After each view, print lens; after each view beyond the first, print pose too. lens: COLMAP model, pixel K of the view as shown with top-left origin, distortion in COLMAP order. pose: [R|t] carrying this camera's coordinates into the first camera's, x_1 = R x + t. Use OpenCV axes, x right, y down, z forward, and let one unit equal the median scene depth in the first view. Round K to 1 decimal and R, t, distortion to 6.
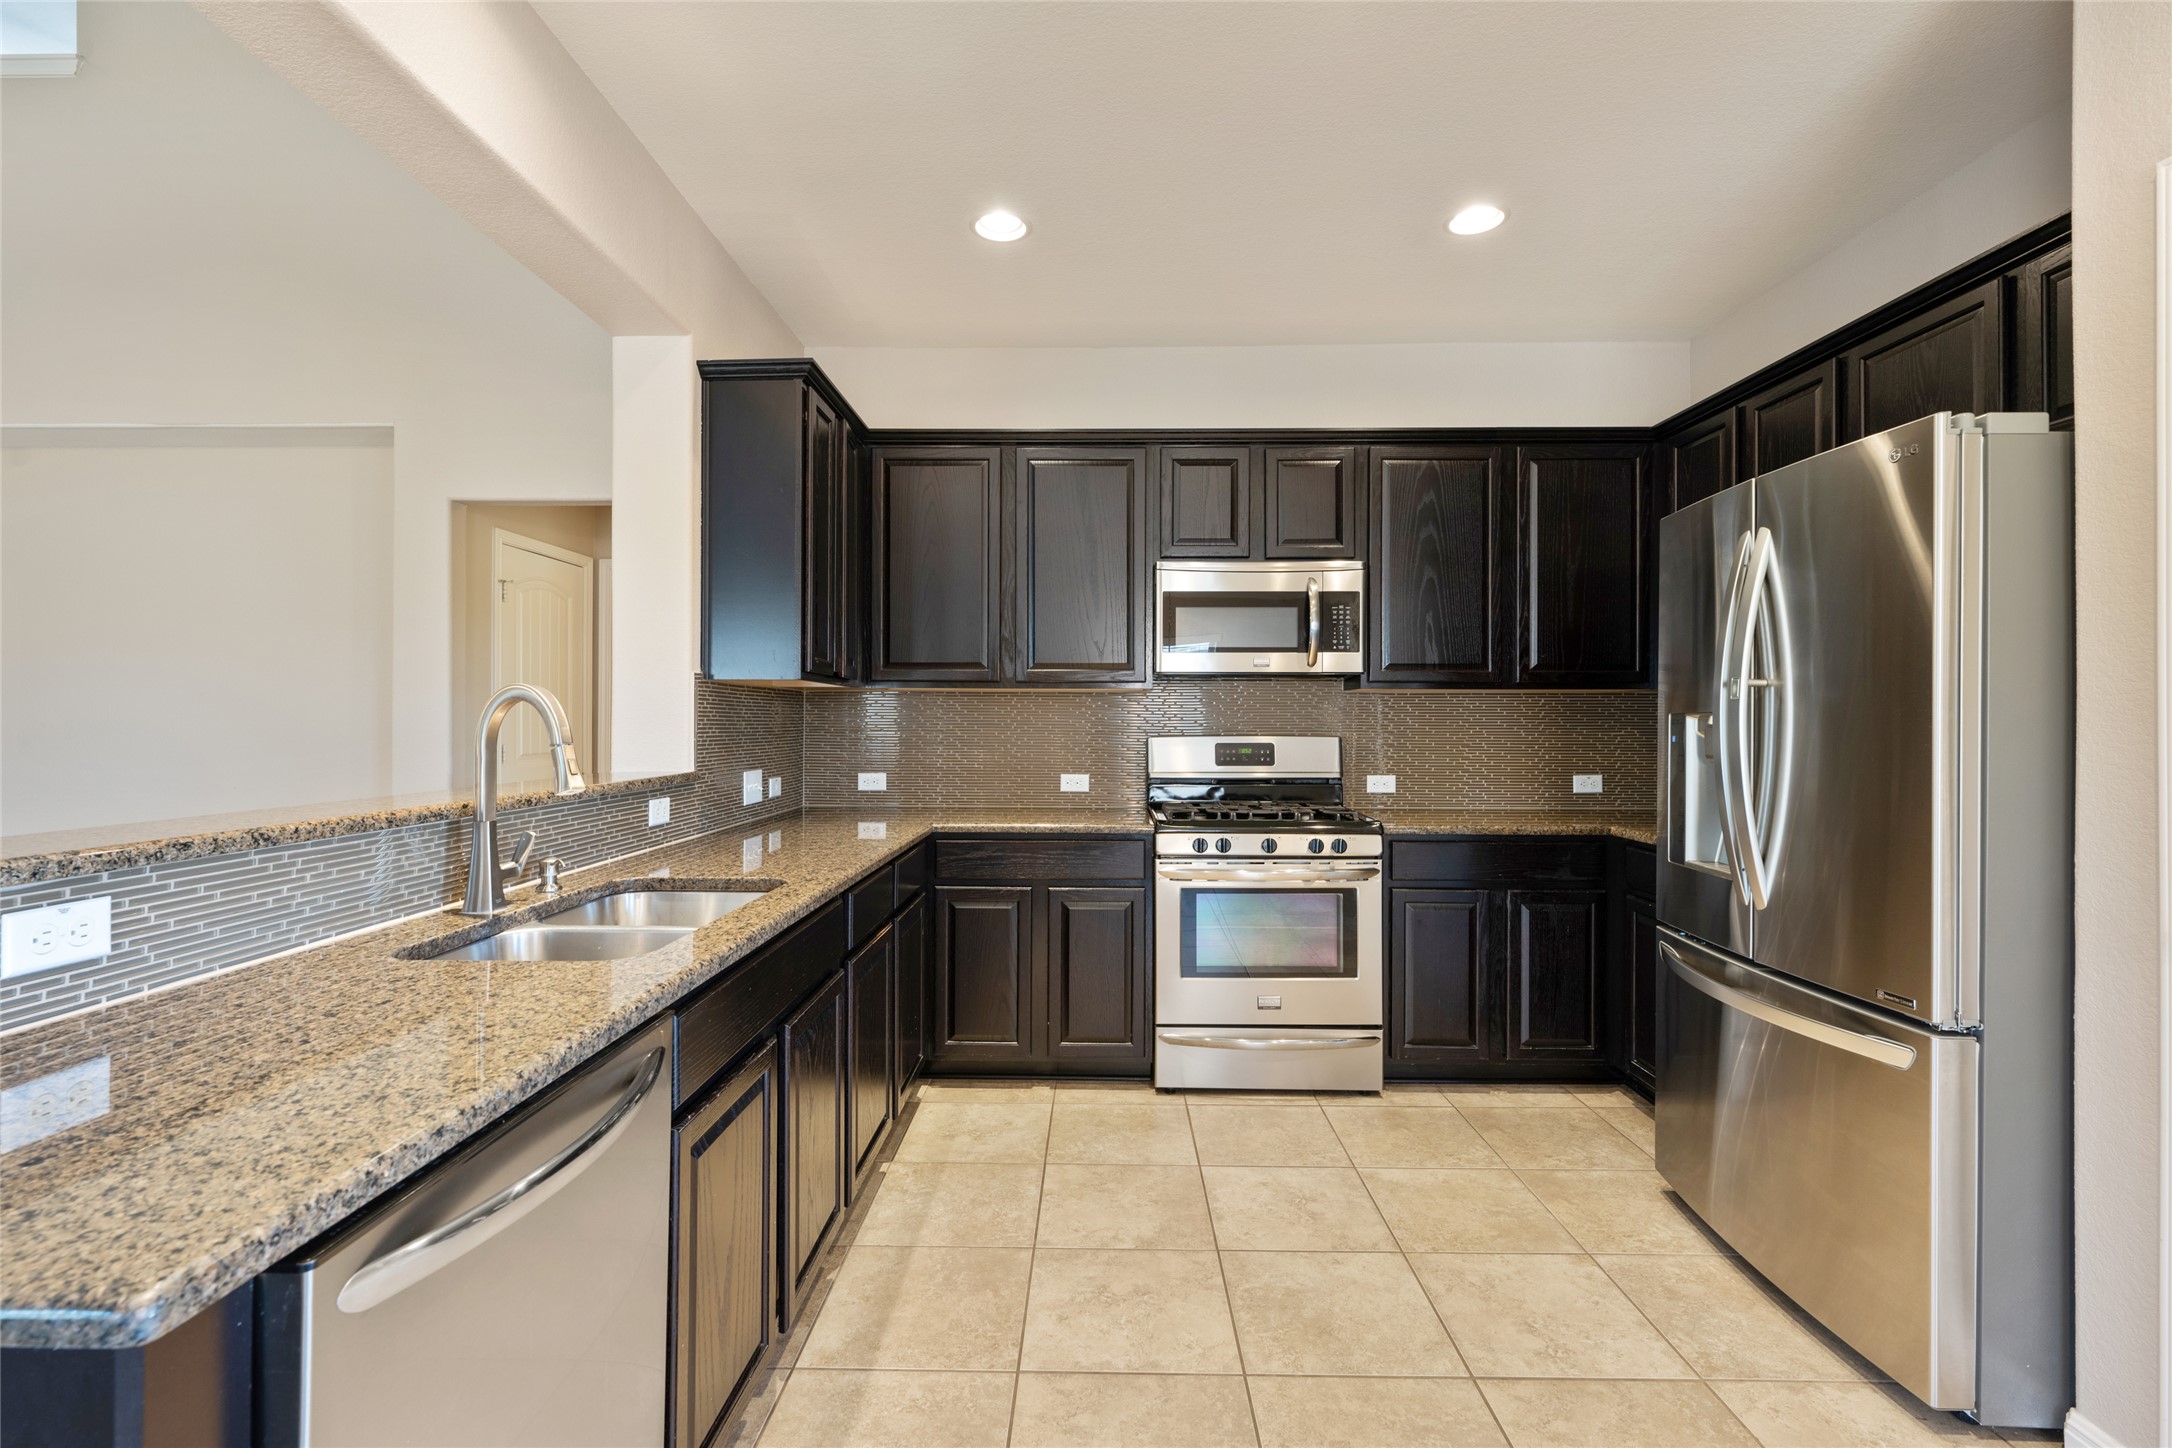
lens RADIAL K [[984.2, 0, 1086.7], [0, 984.2, 714.4], [0, 0, 1]] dist [-0.003145, 0.001792]
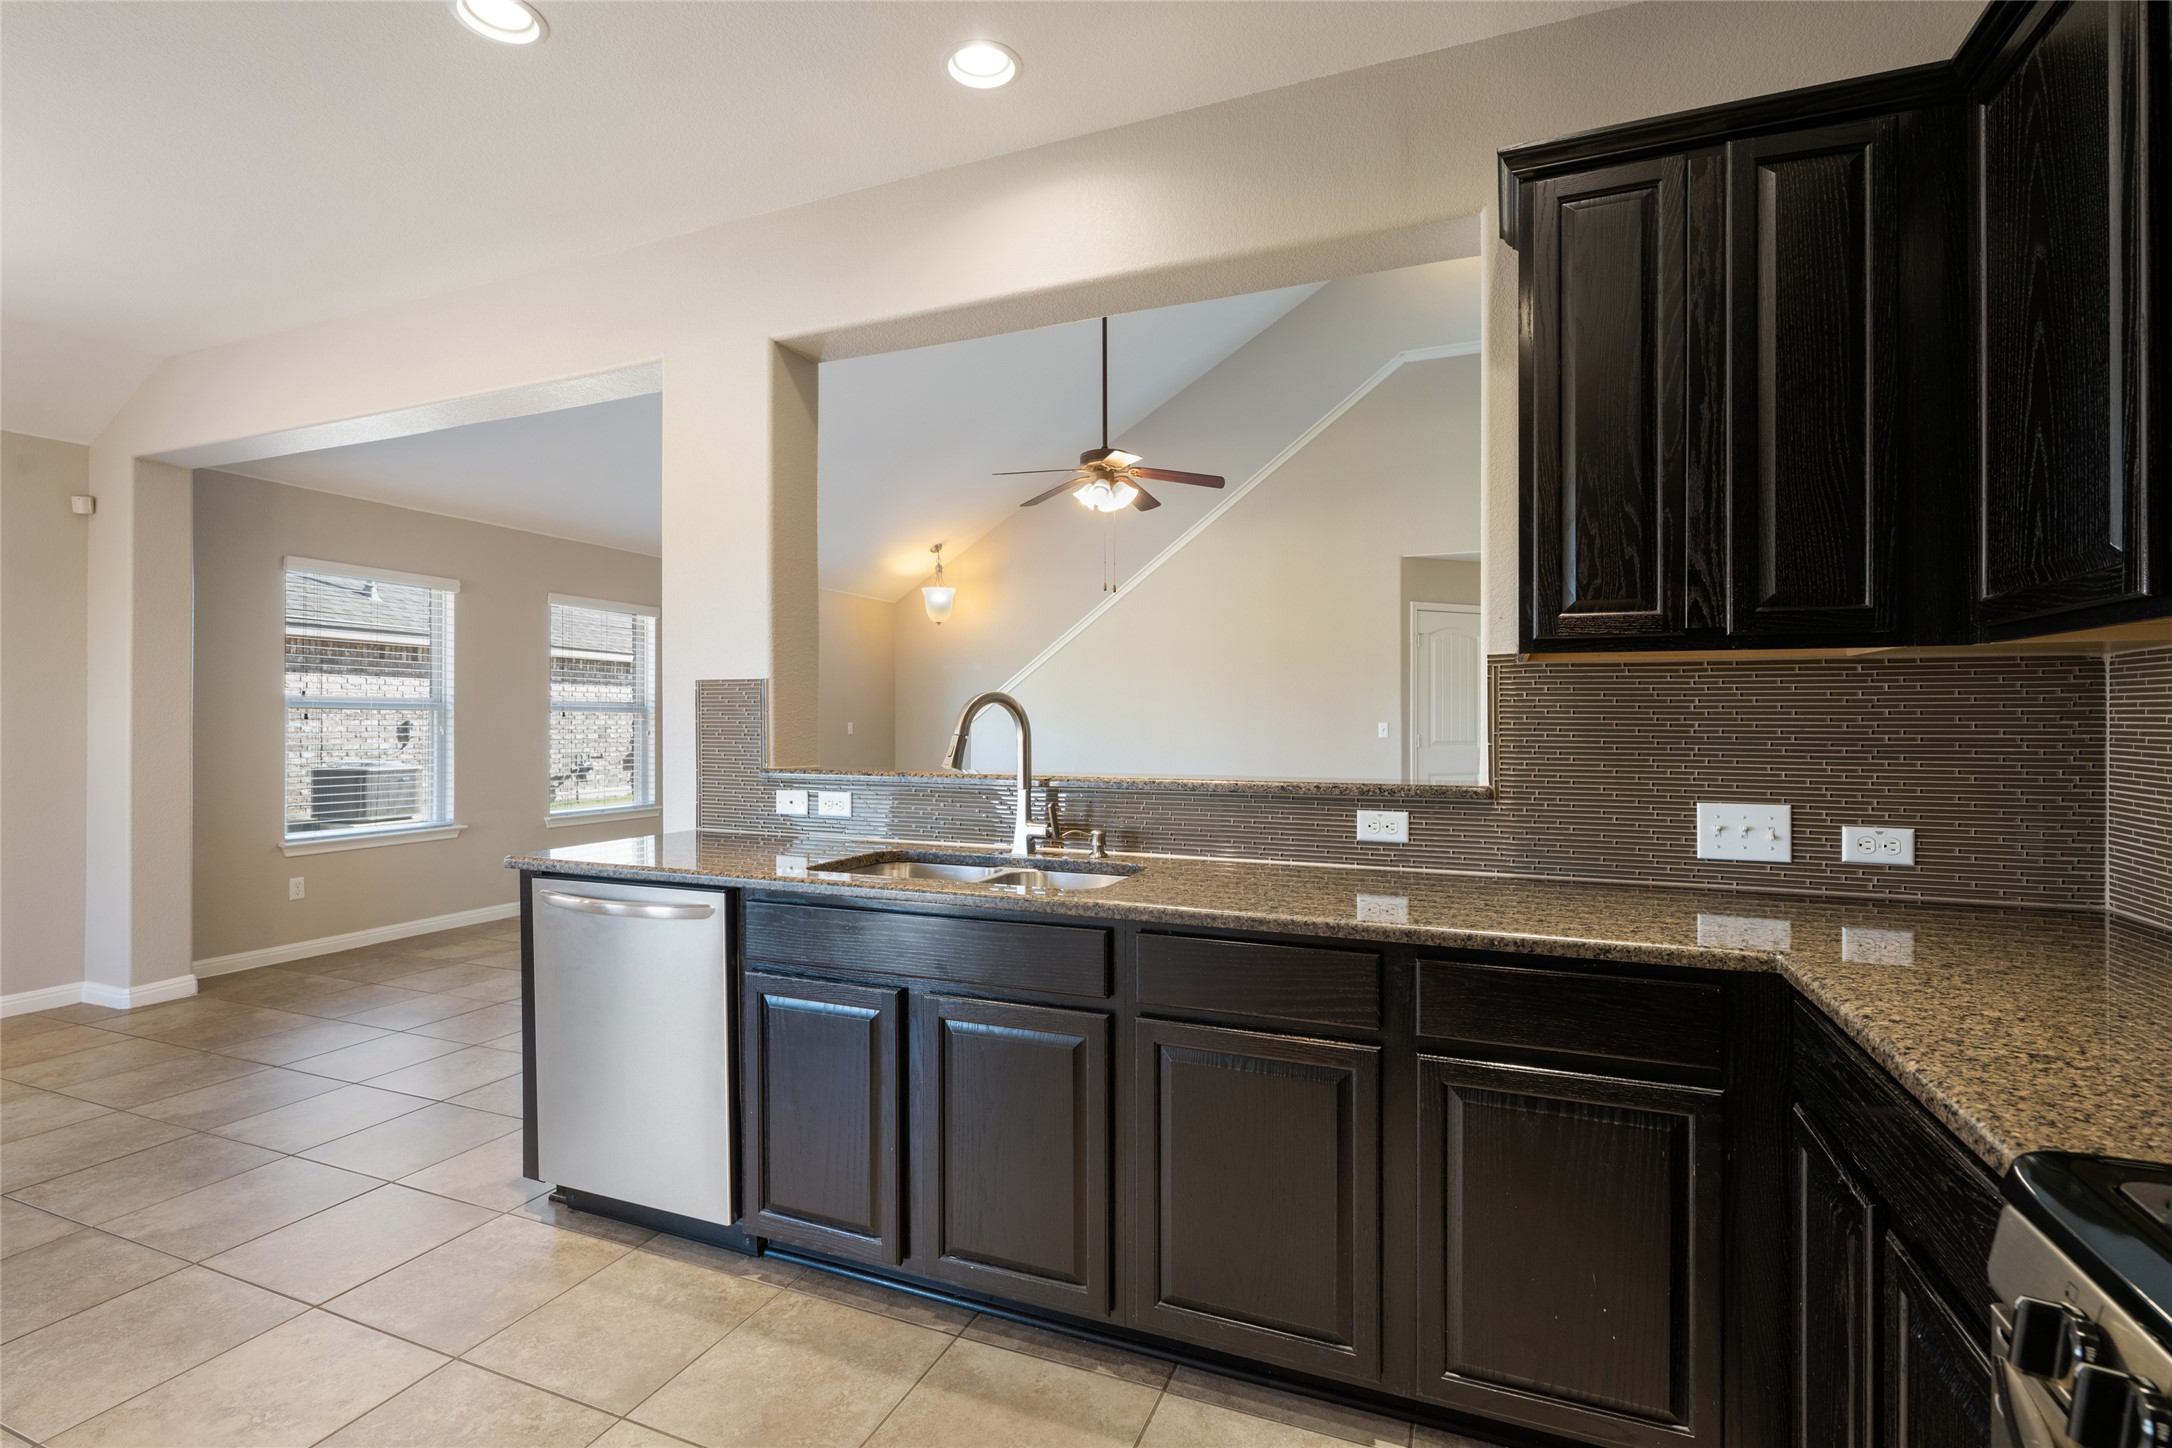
lens RADIAL K [[984.2, 0, 1082.5], [0, 984.2, 714.0], [0, 0, 1]] dist [-0.003145, 0.001792]
pose [[-0.370670, -0.006031, -0.928745, 0.381108], [0.002700, 0.999968, -0.007571, 0.006635], [0.928761, -0.005314, -0.370642, 0.912696]]
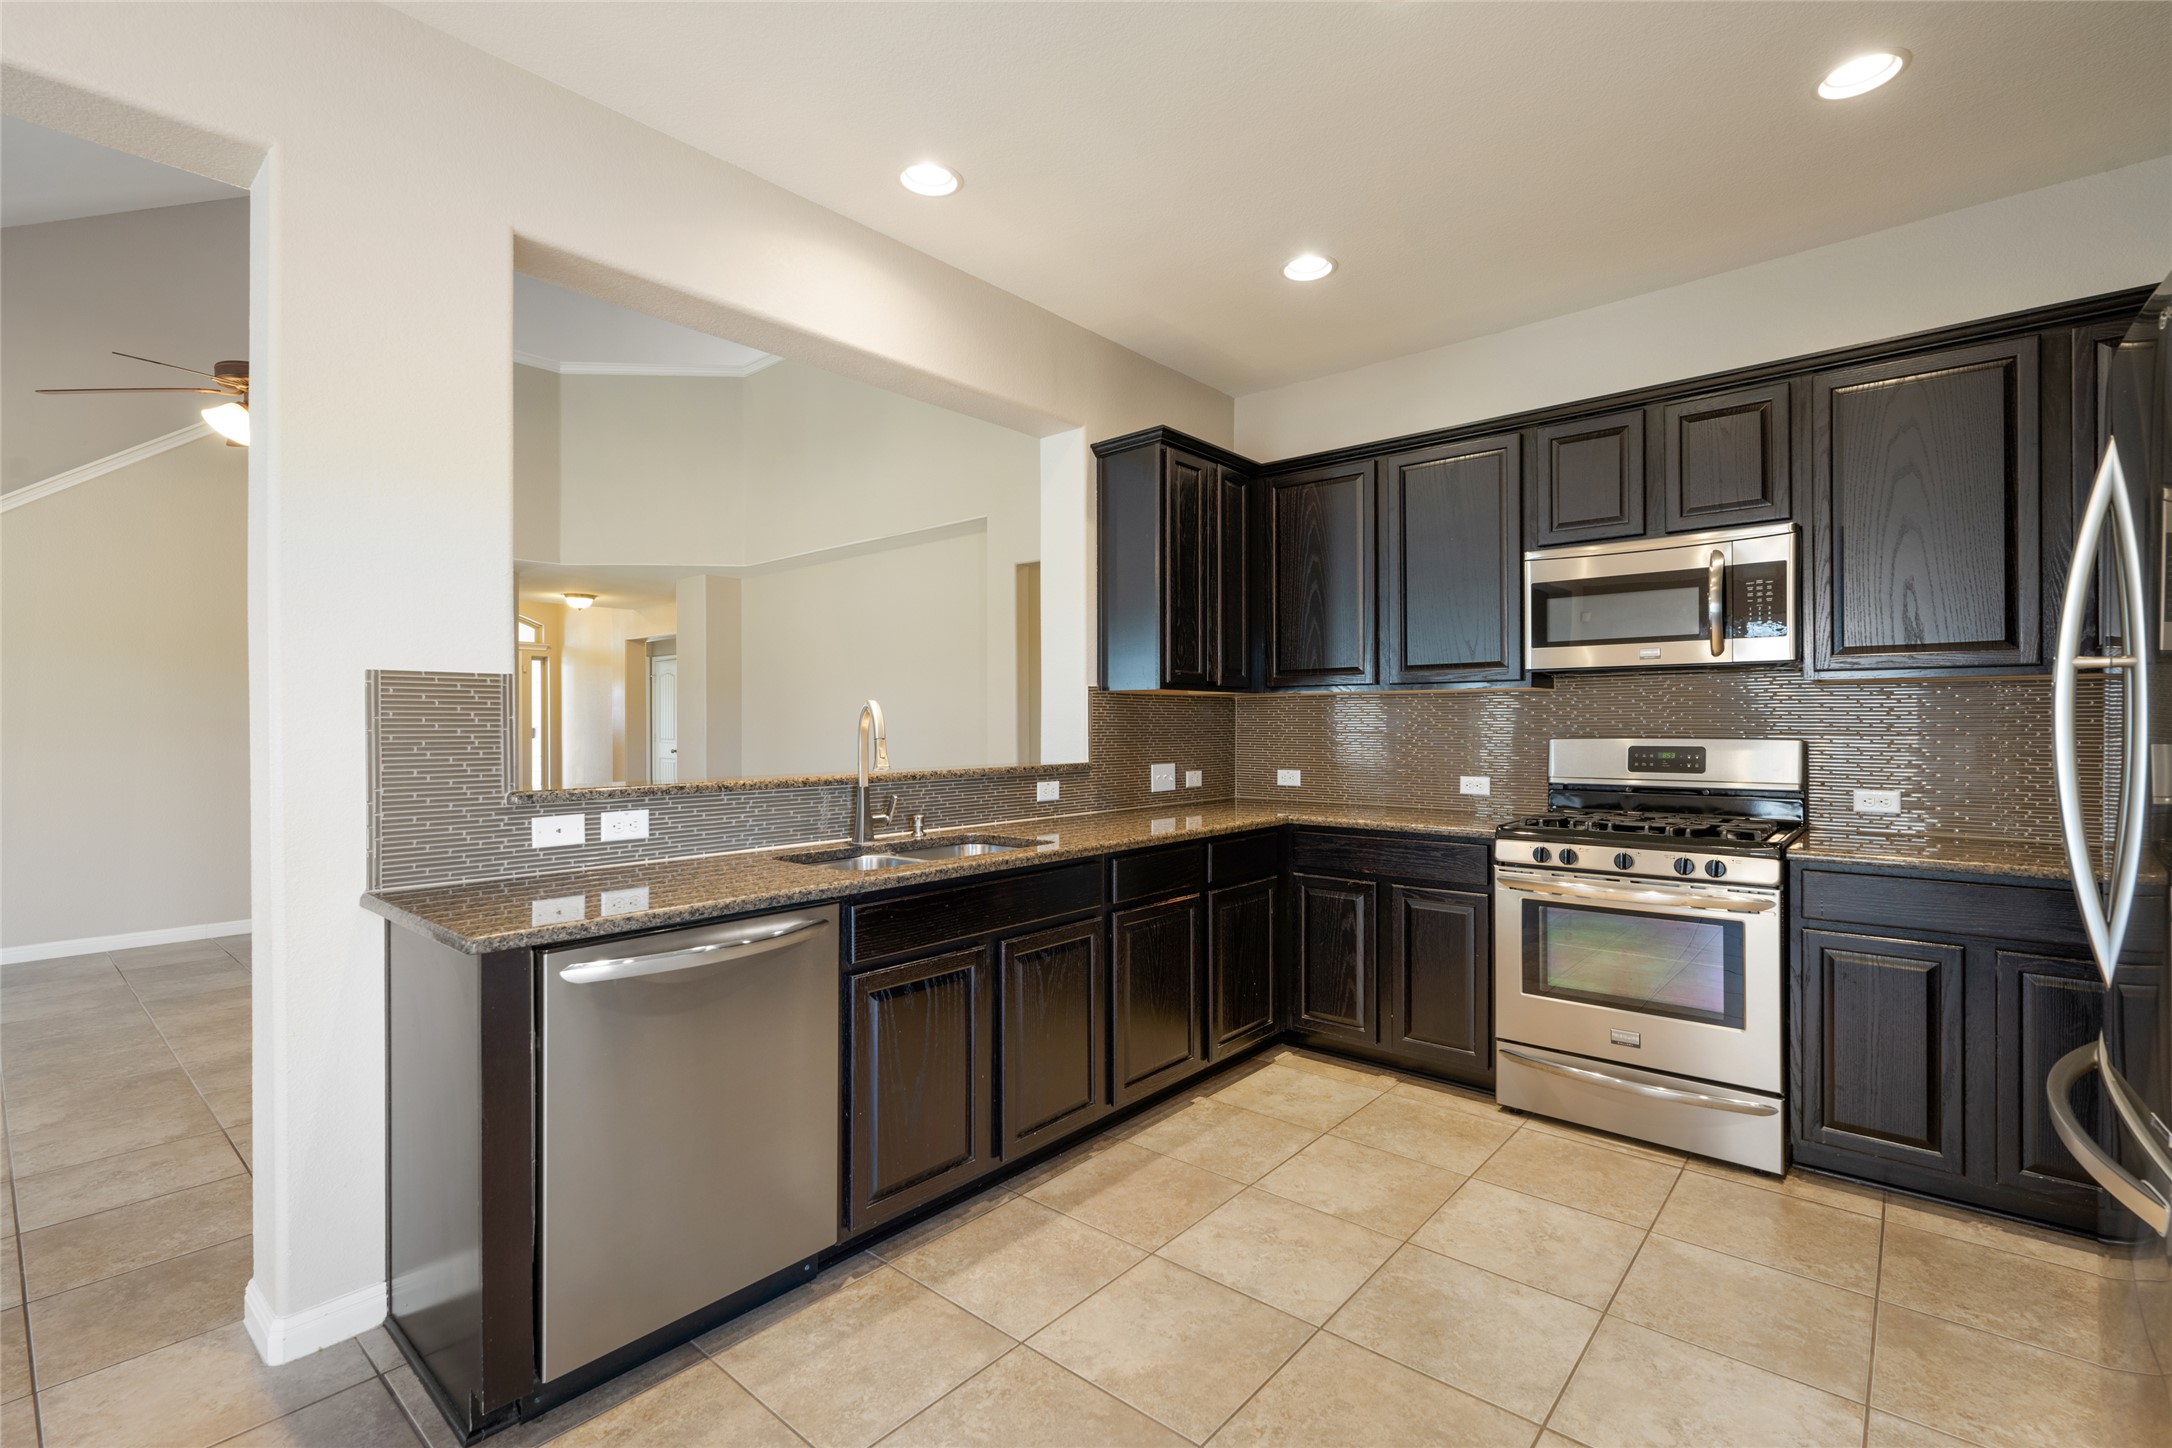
lens RADIAL K [[984.2, 0, 1080.9], [0, 984.2, 716.5], [0, 0, 1]] dist [-0.003145, 0.001792]
pose [[0.762390, -0.008126, -0.647067, 0.399210], [0.008012, 0.999963, -0.003118, 0.001427], [0.647068, -0.002807, 0.762427, 0.006101]]
